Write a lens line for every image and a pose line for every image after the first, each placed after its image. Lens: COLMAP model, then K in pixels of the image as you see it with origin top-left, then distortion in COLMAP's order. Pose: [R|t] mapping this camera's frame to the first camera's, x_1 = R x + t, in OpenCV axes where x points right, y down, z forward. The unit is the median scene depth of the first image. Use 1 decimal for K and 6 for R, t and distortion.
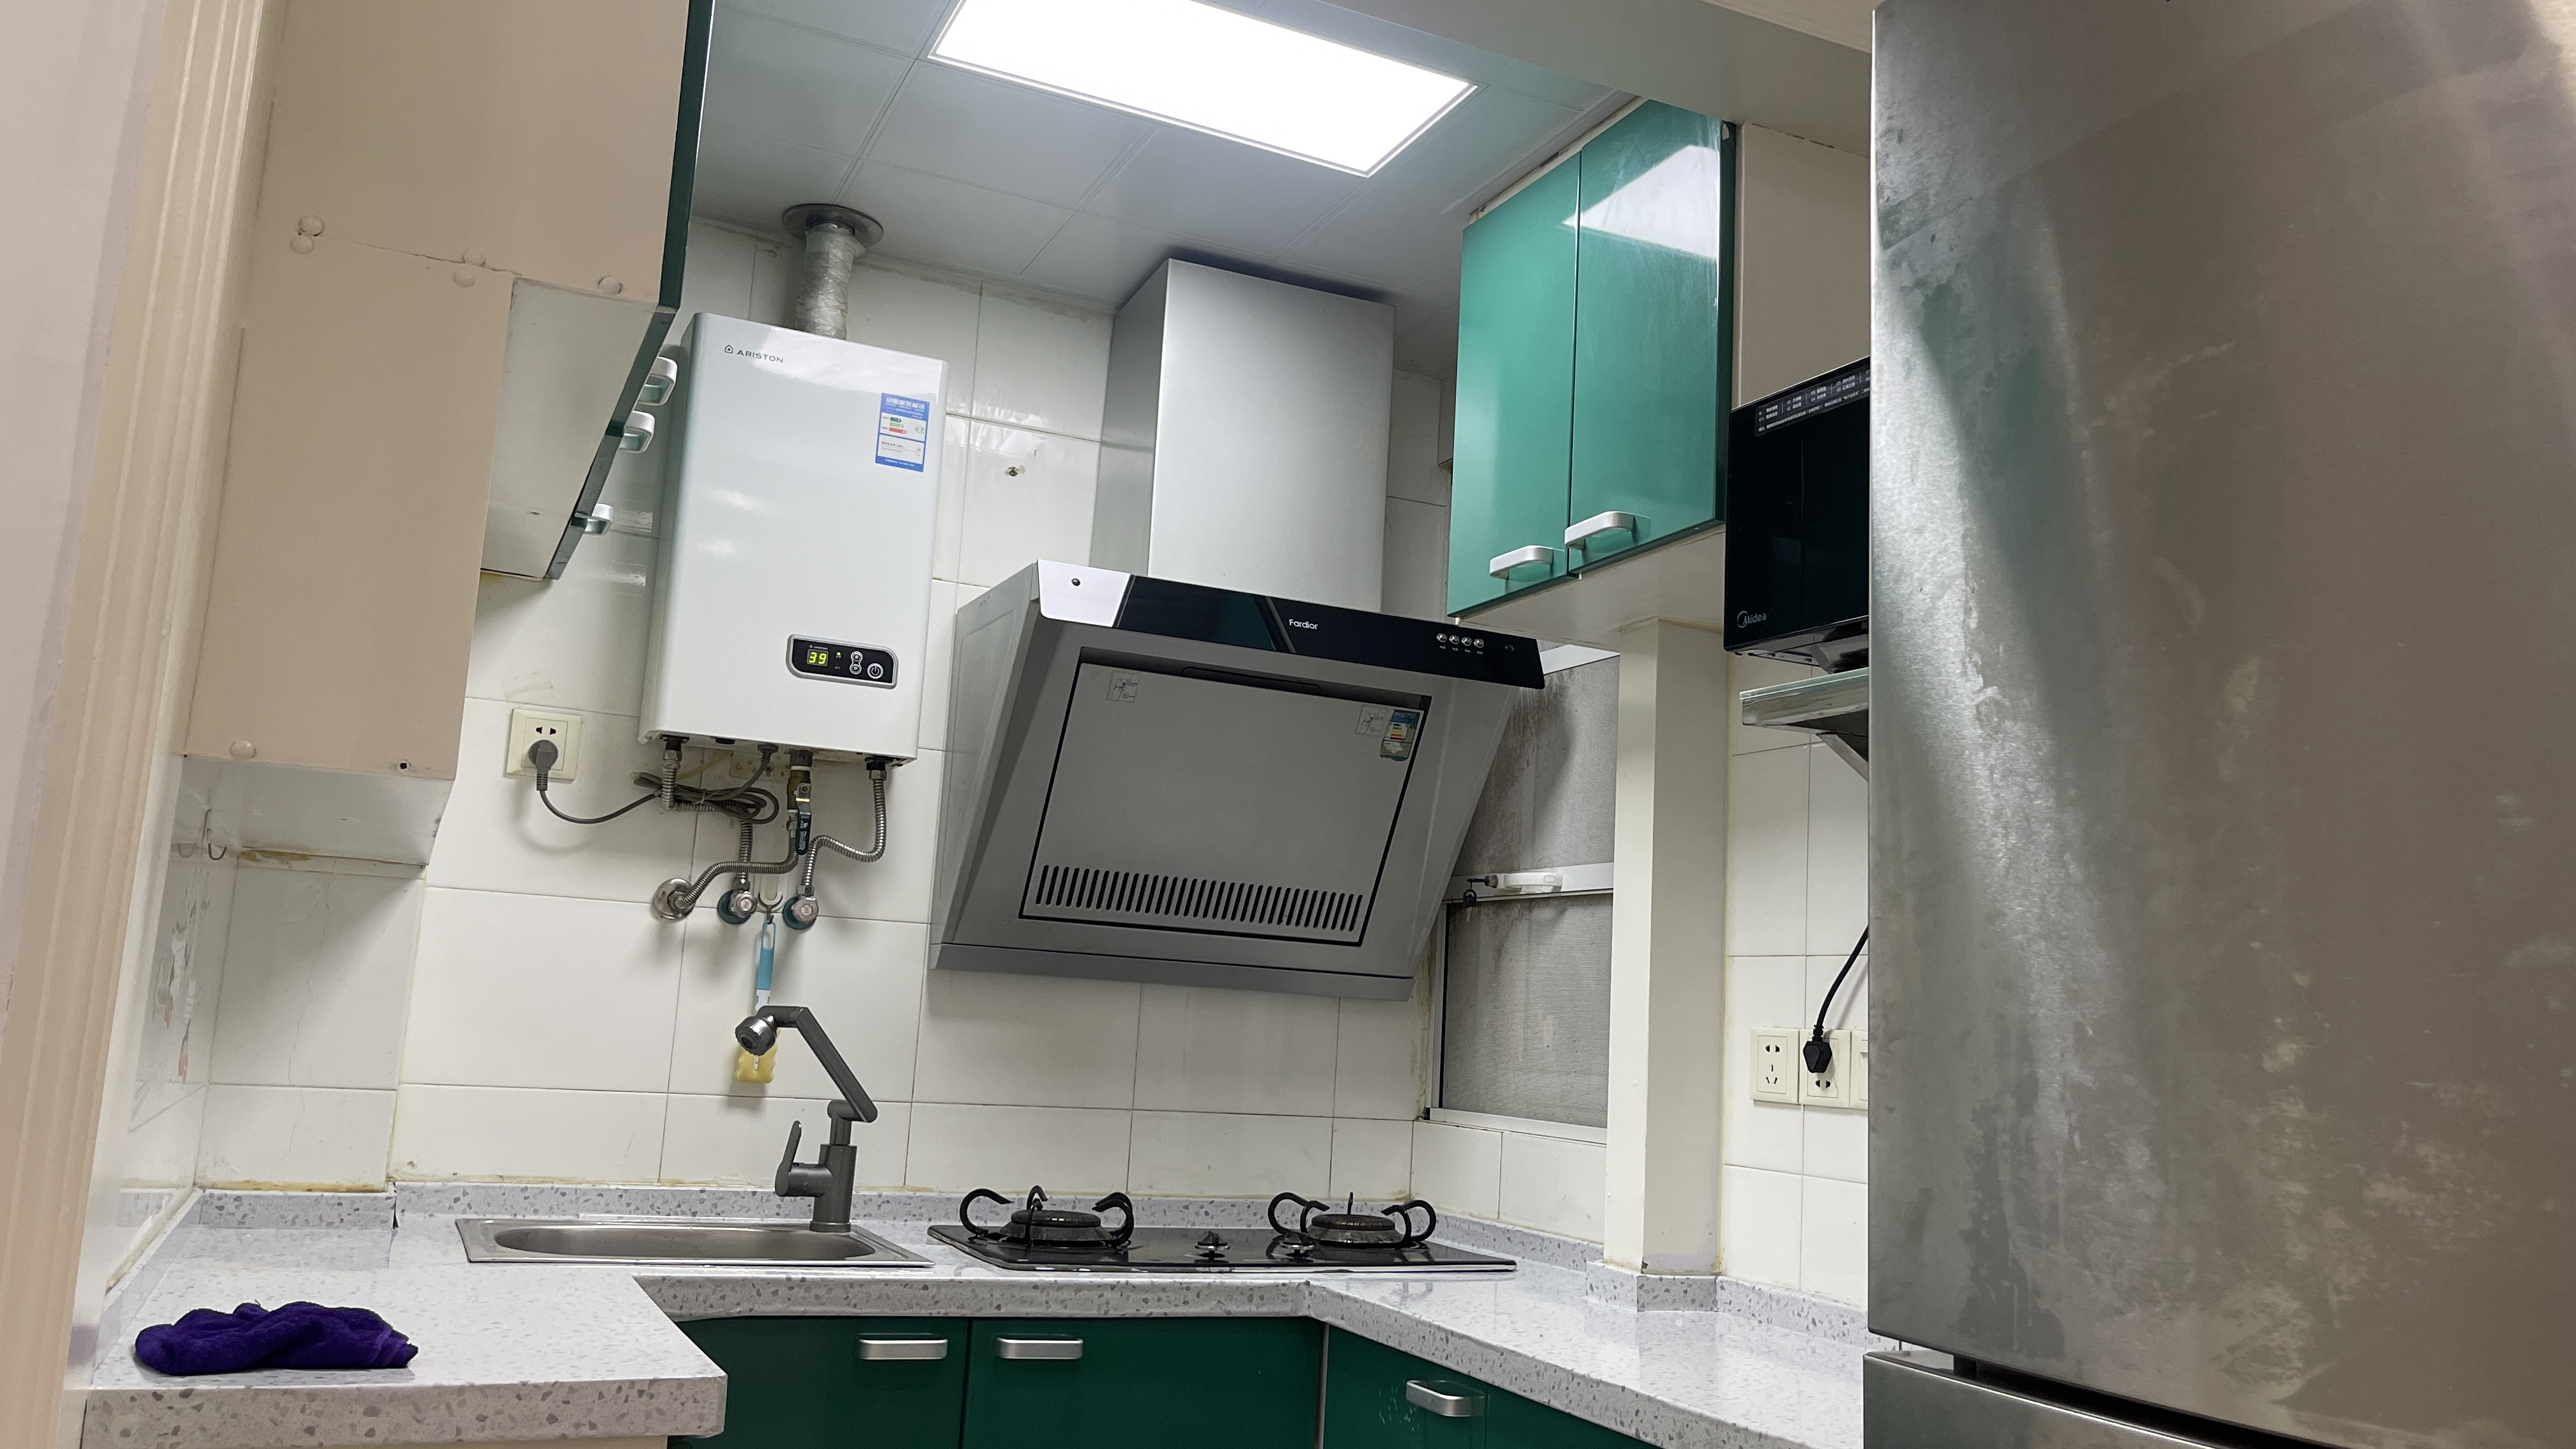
lens RADIAL K [[1947.2, 0, 1280.7], [0, 1947.2, 742.4], [0, 0, 1]] dist [0.113300, -0.145895]
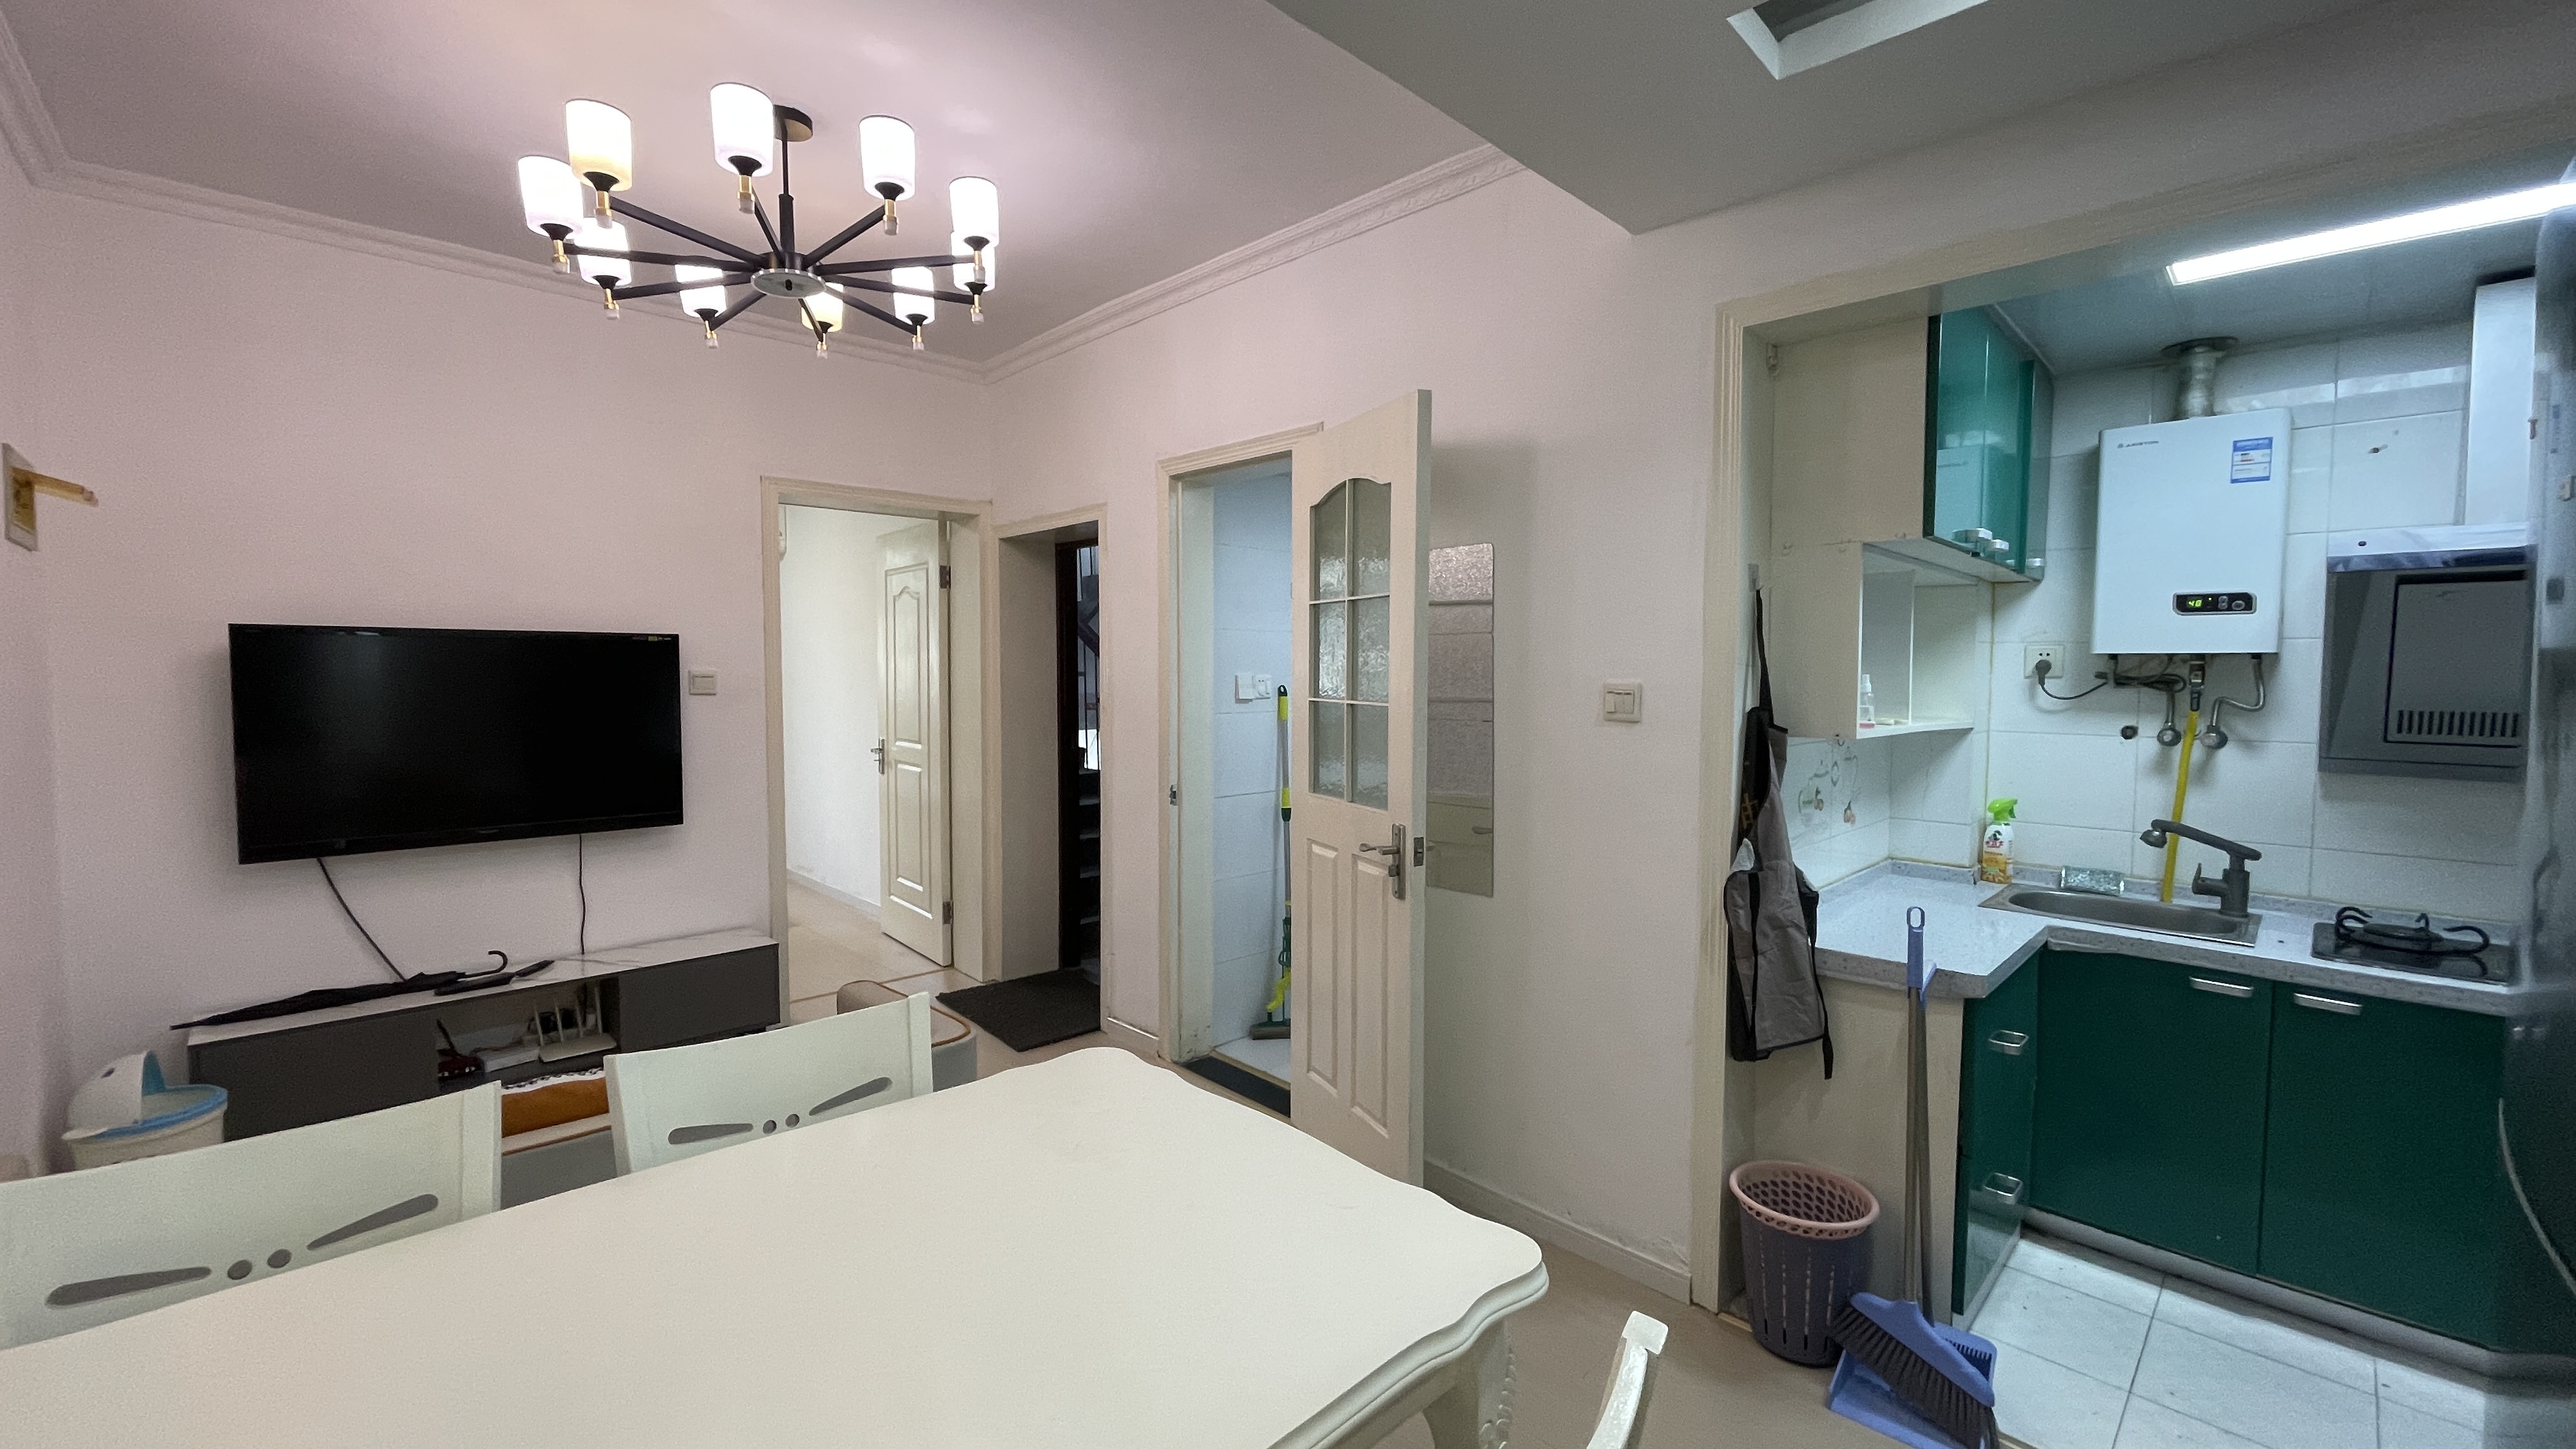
lens RADIAL K [[1035.5, 0, 1281.3], [0, 1035.5, 719.0], [0, 0, 1]] dist [-0.005298, -0.000341]
pose [[0.345016, -0.011326, -0.938529, 0.358554], [0.152558, 0.987307, 0.044168, -0.107280], [0.926116, -0.158419, 0.342364, -0.117758]]
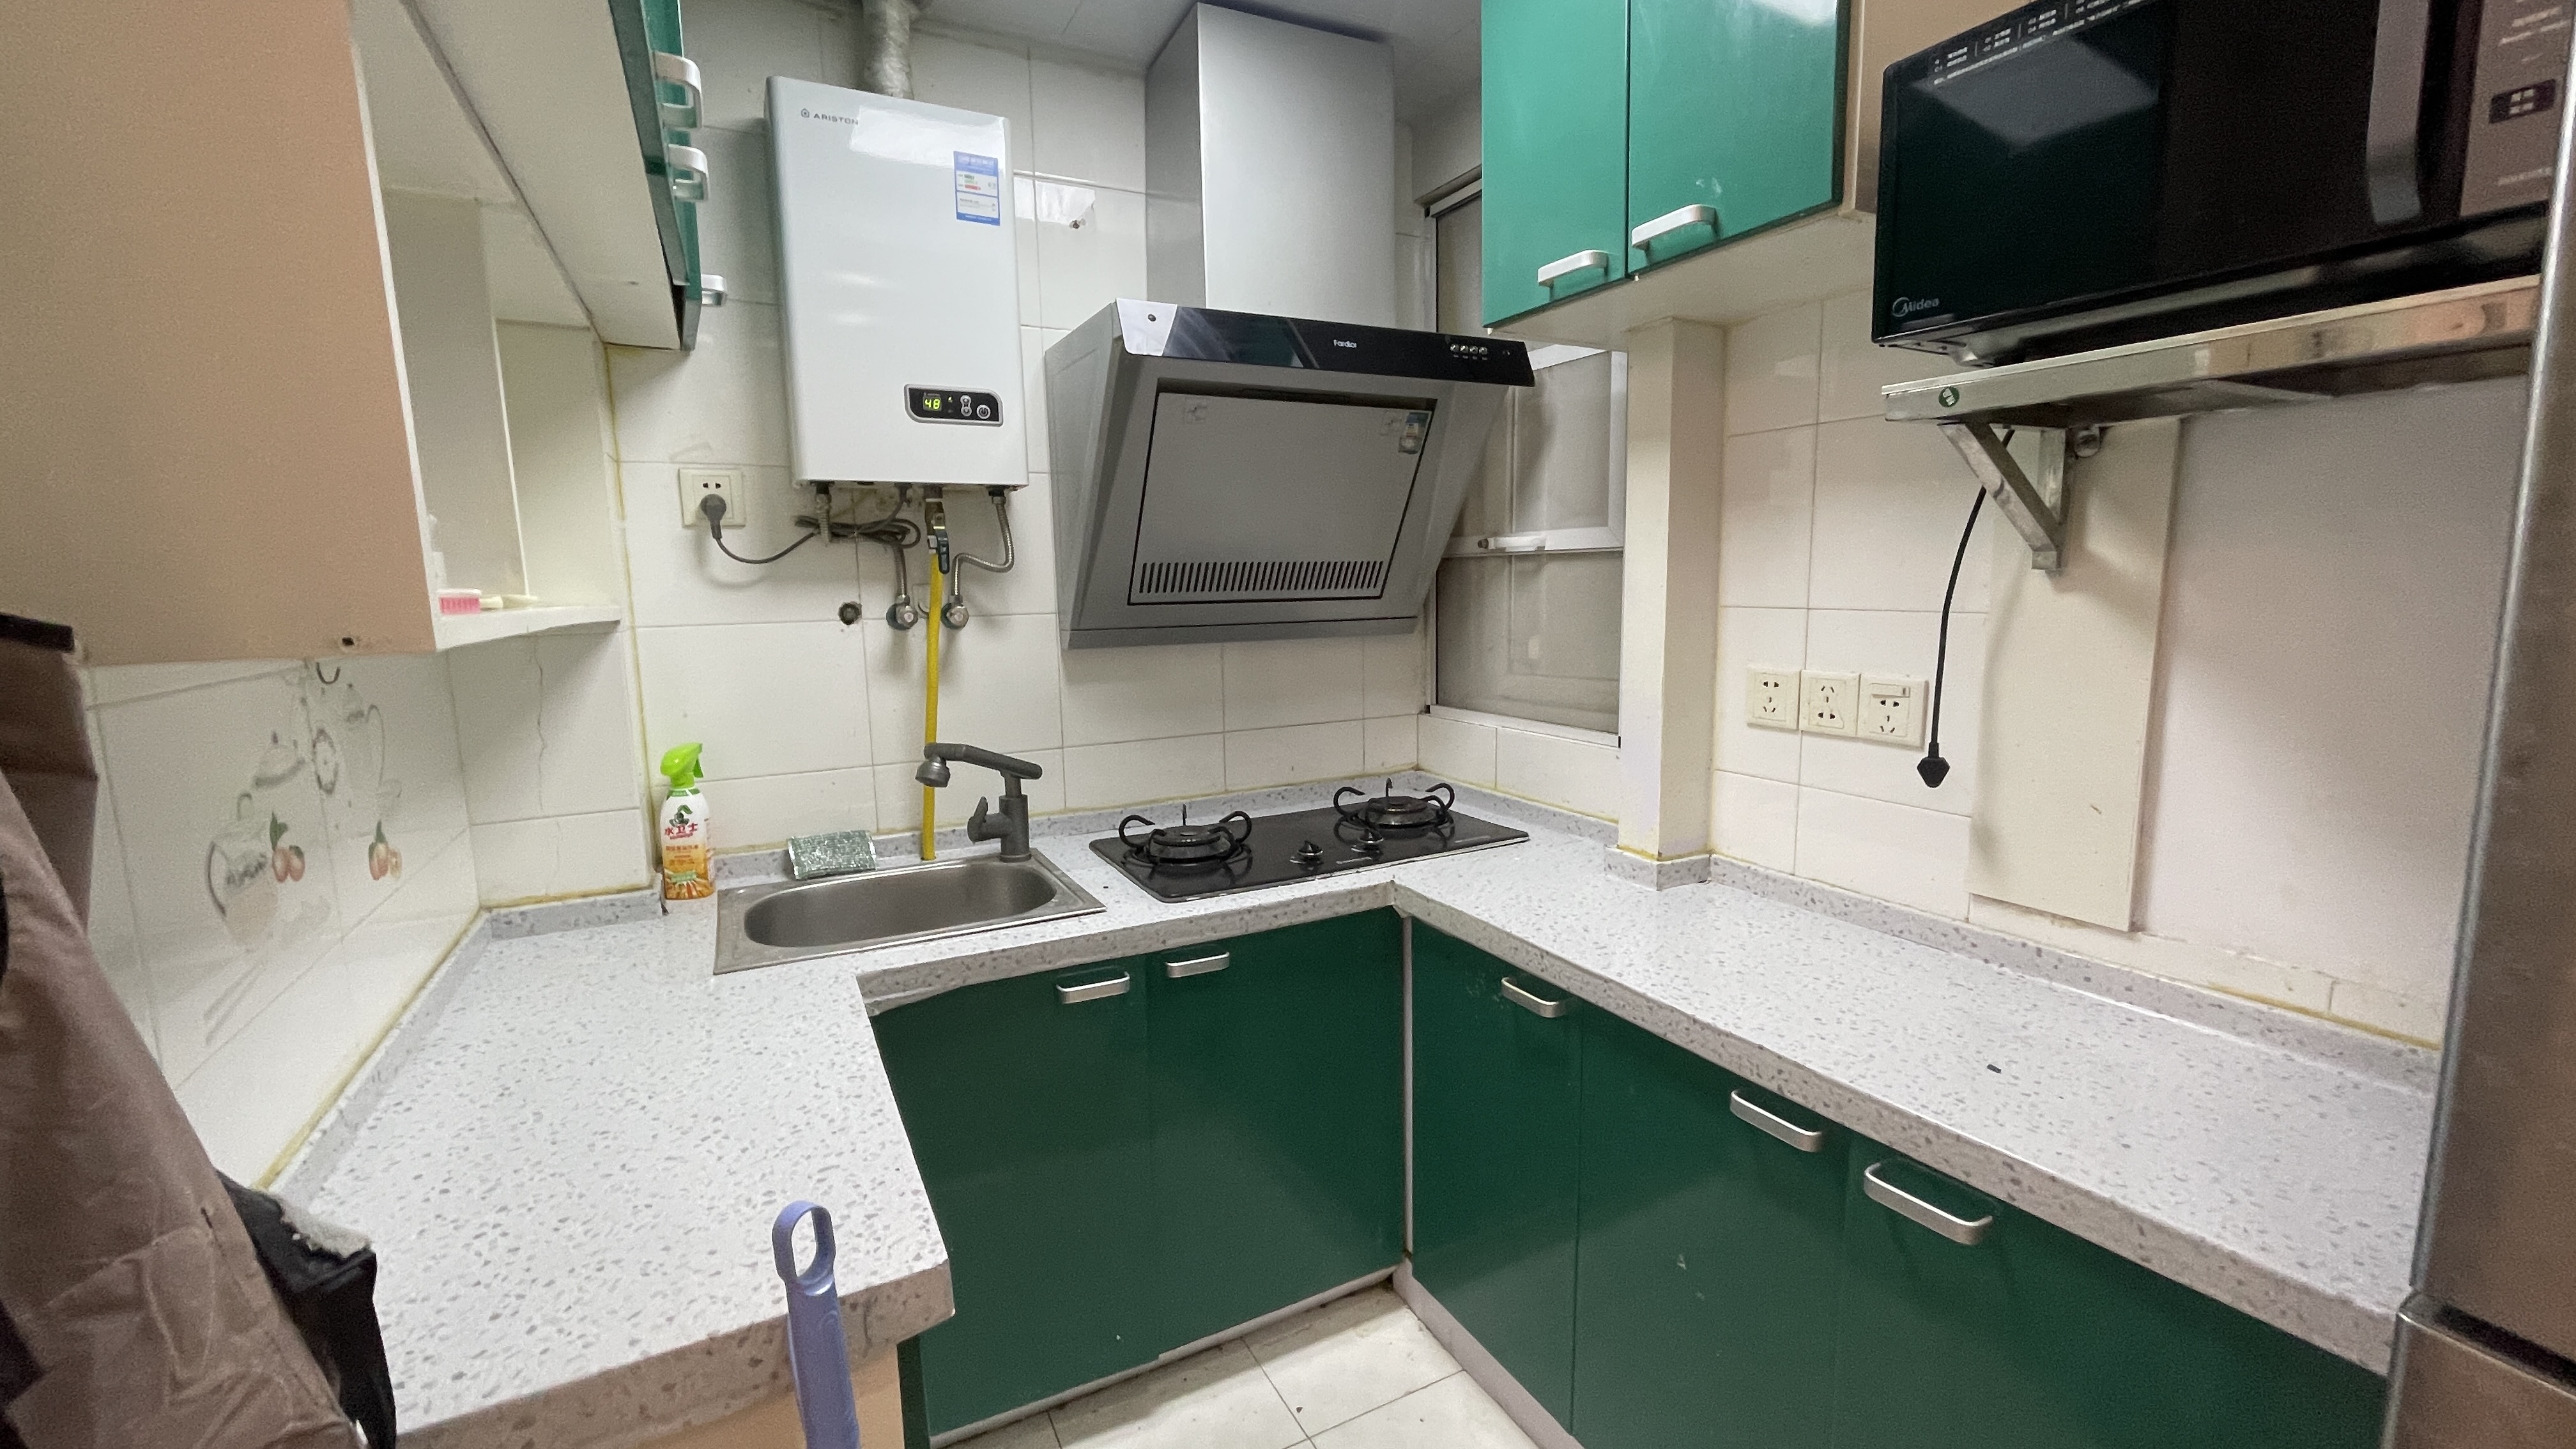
lens RADIAL K [[1035.5, 0, 1281.3], [0, 1035.5, 719.0], [0, 0, 1]] dist [-0.005298, -0.000341]
pose [[0.995506, -0.084265, 0.043220, -0.072251], [0.068647, 0.956469, 0.283646, -0.024008], [-0.065240, -0.279405, 0.957954, 0.344038]]
